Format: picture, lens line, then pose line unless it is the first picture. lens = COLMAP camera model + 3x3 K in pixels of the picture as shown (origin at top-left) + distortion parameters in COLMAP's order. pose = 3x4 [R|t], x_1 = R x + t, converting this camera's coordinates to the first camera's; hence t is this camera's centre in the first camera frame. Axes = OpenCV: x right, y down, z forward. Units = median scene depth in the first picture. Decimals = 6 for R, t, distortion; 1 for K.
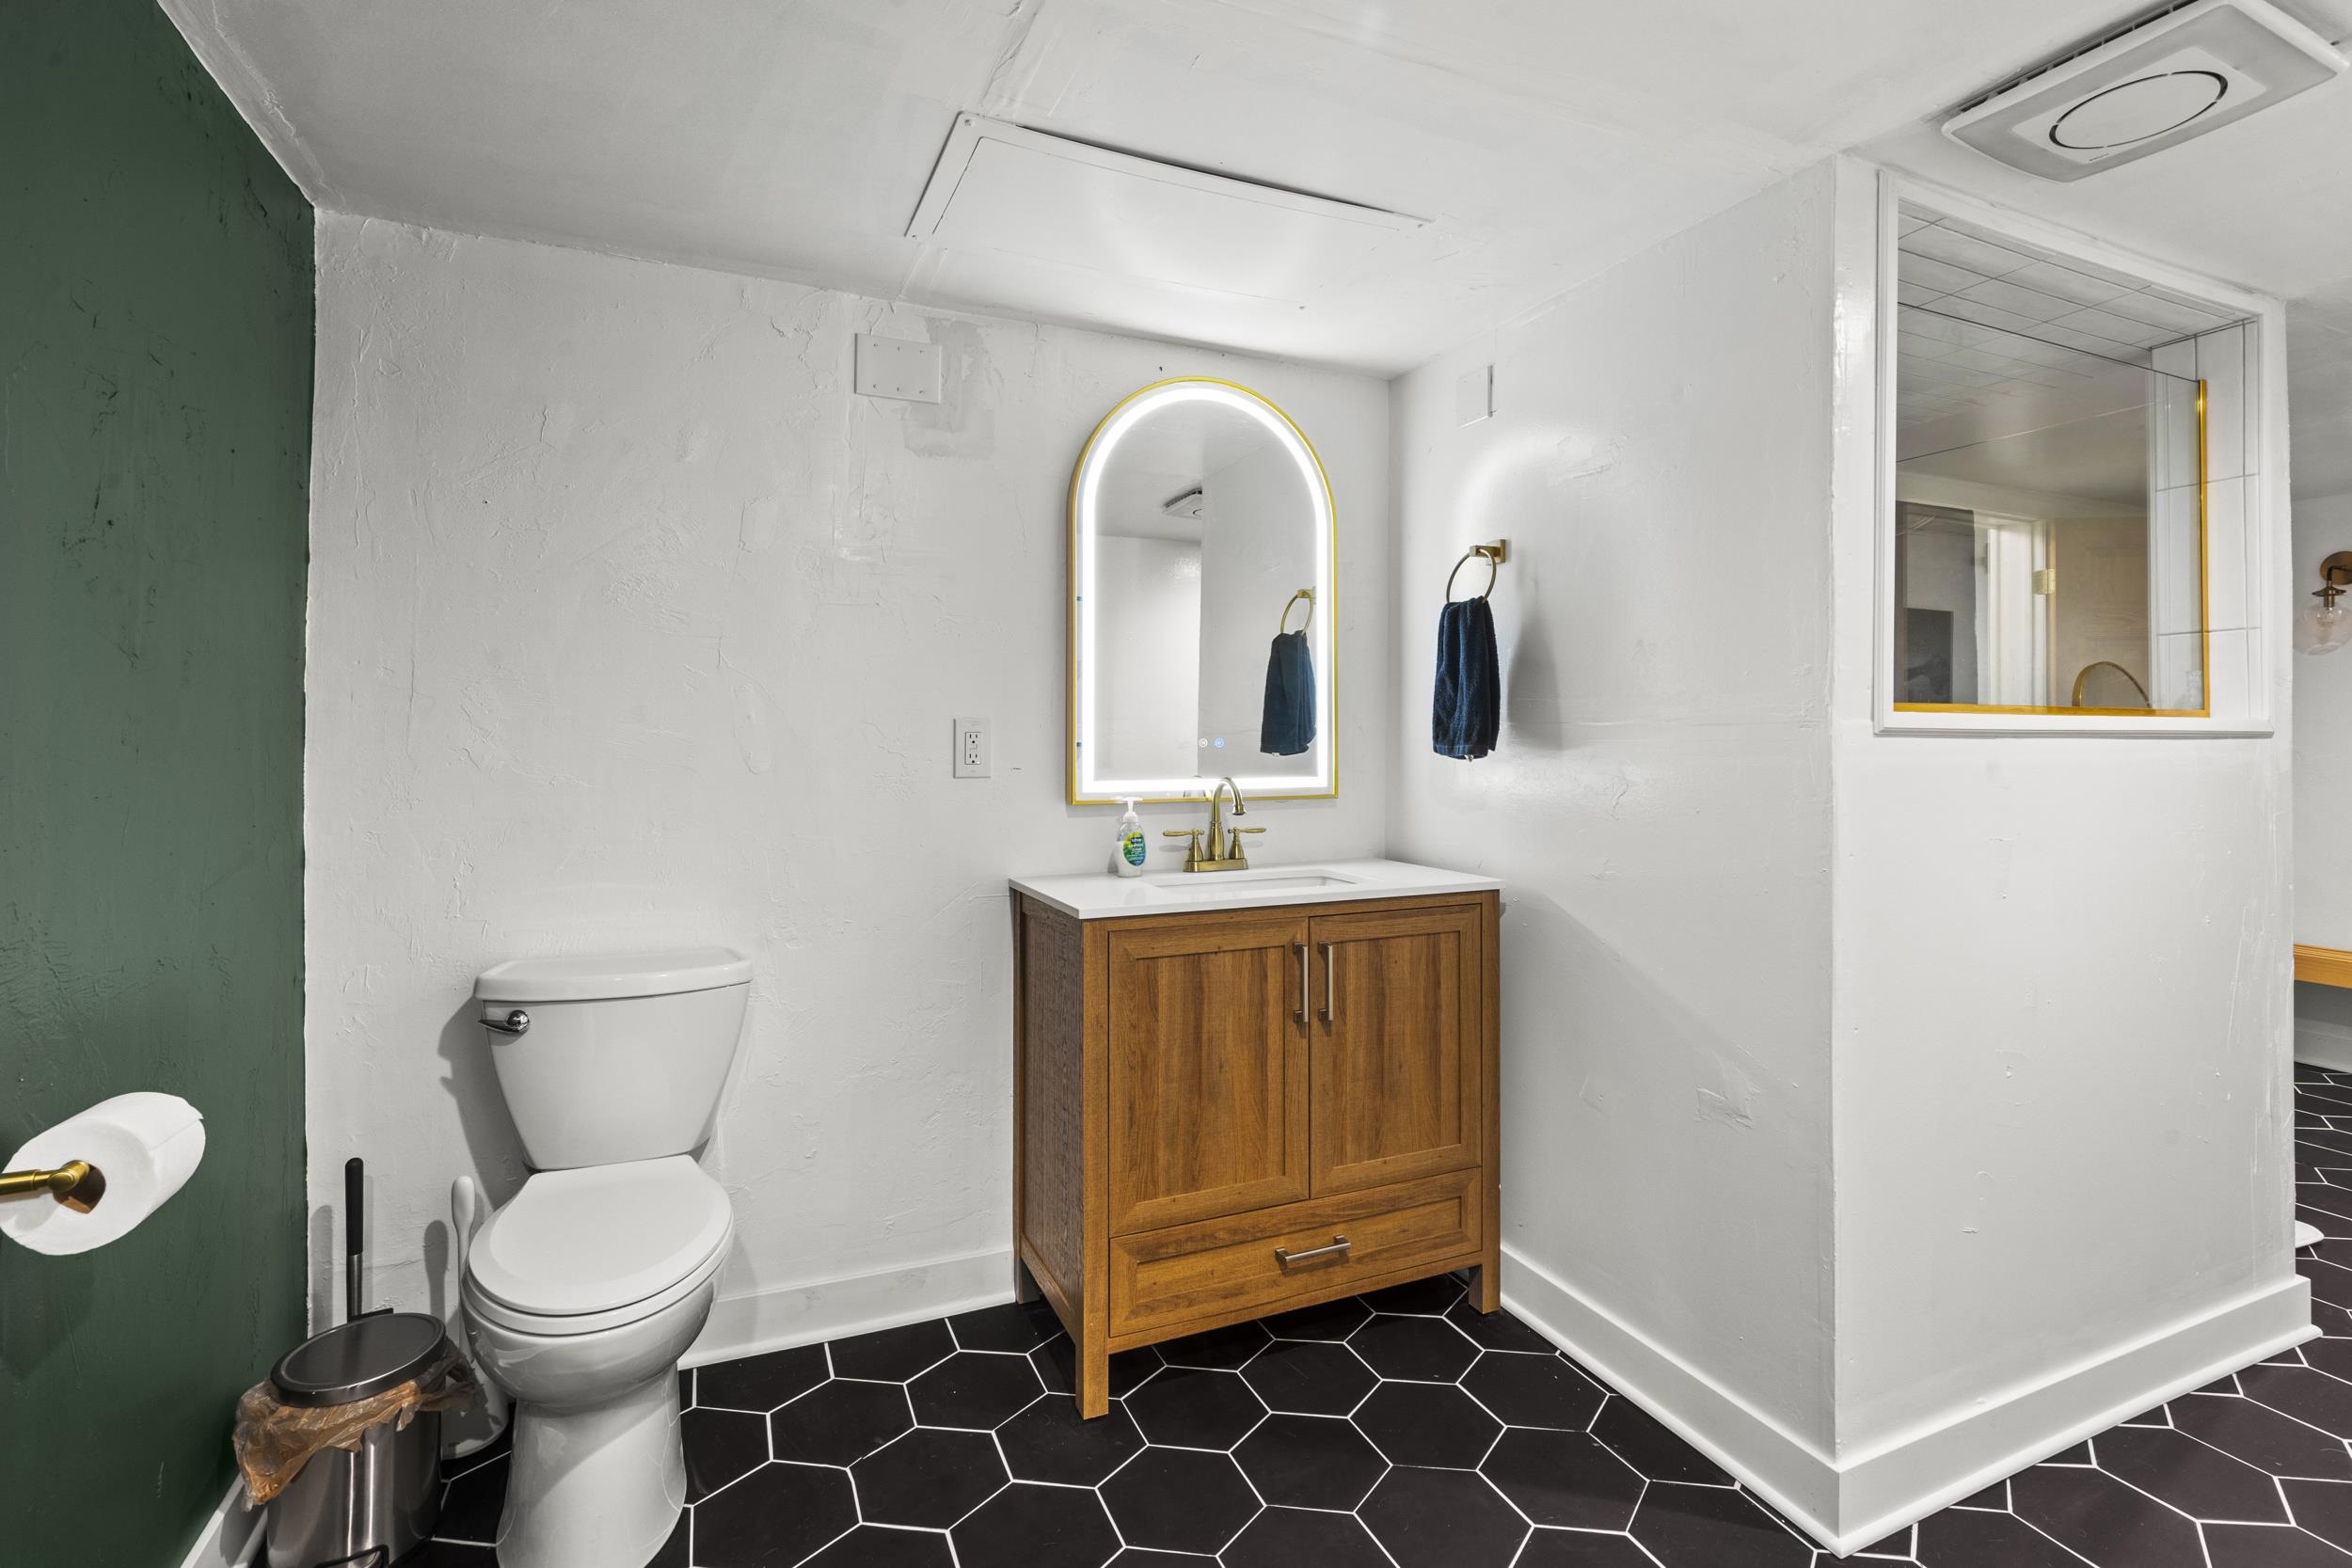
lens RADIAL K [[1075.2, 0, 1179.8], [0, 1075.2, 765.2], [0, 0, 1]] dist [-0.004186, 0.001755]
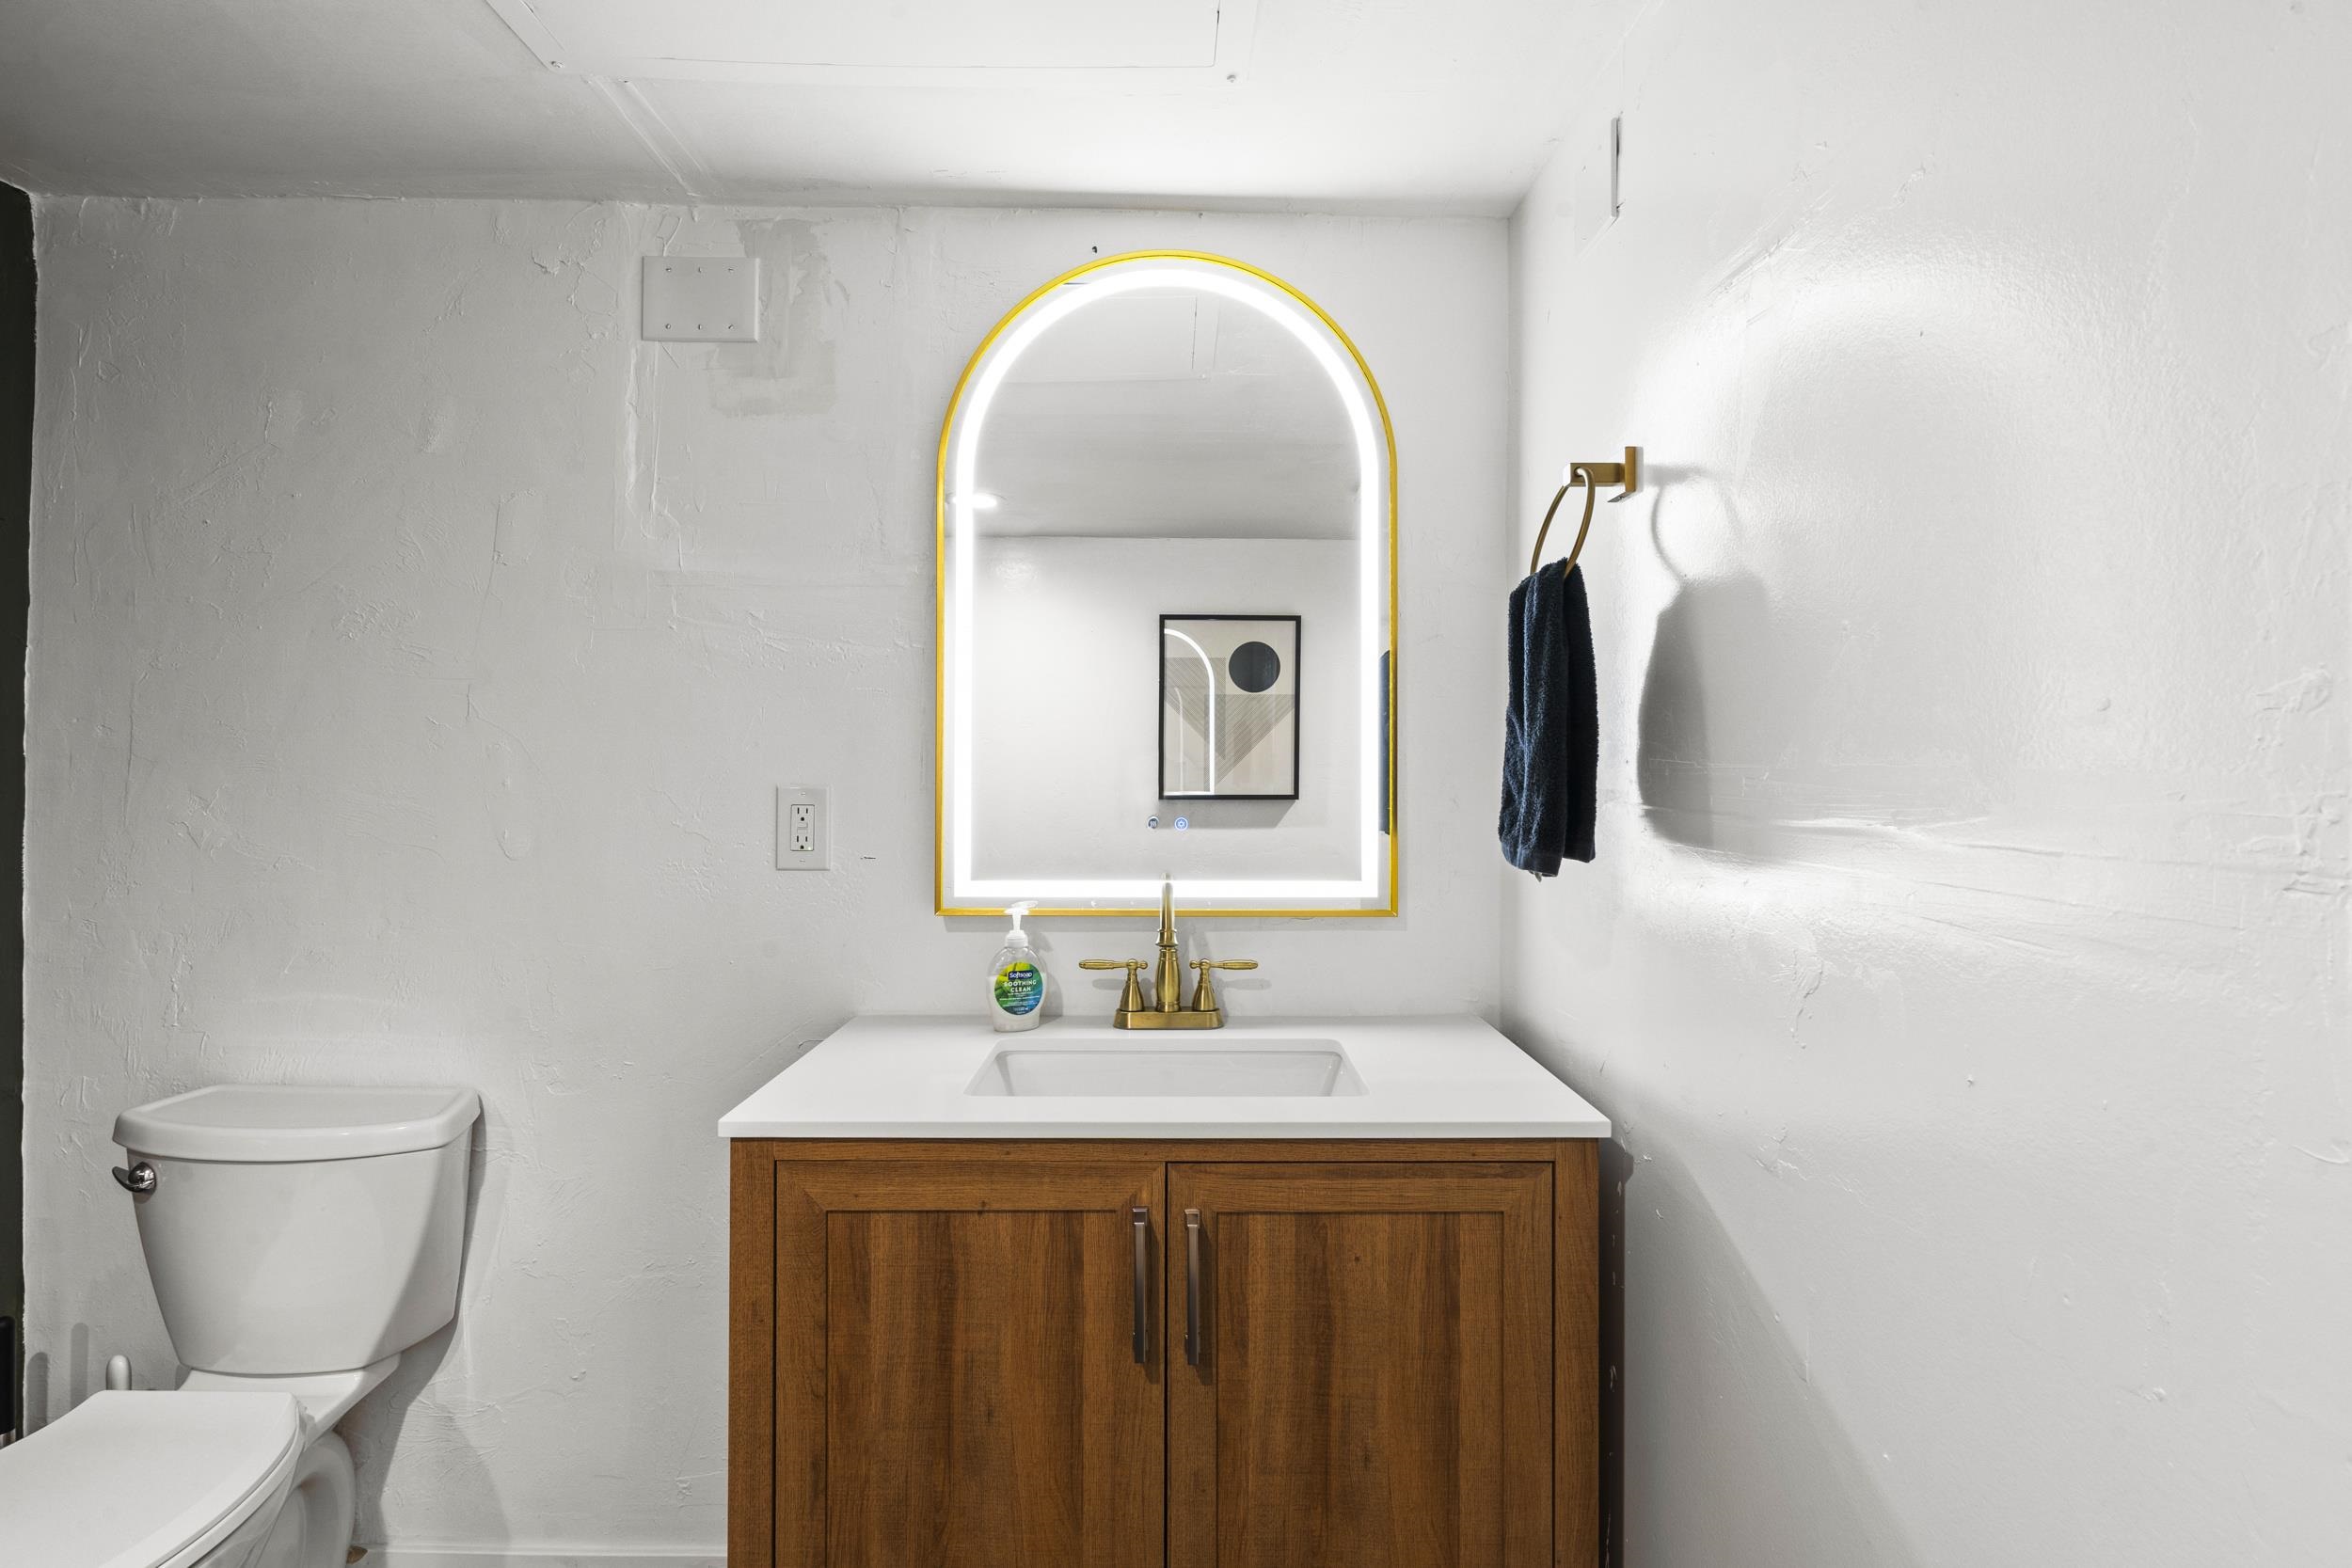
lens RADIAL K [[1075.2, 0, 1185.4], [0, 1075.2, 782.7], [0, 0, 1]] dist [-0.004186, 0.001755]
pose [[0.924092, 0.010427, -0.382029, 0.319902], [-0.015497, 0.999828, -0.010197, -0.043886], [0.381857, 0.015343, 0.924094, 0.473692]]
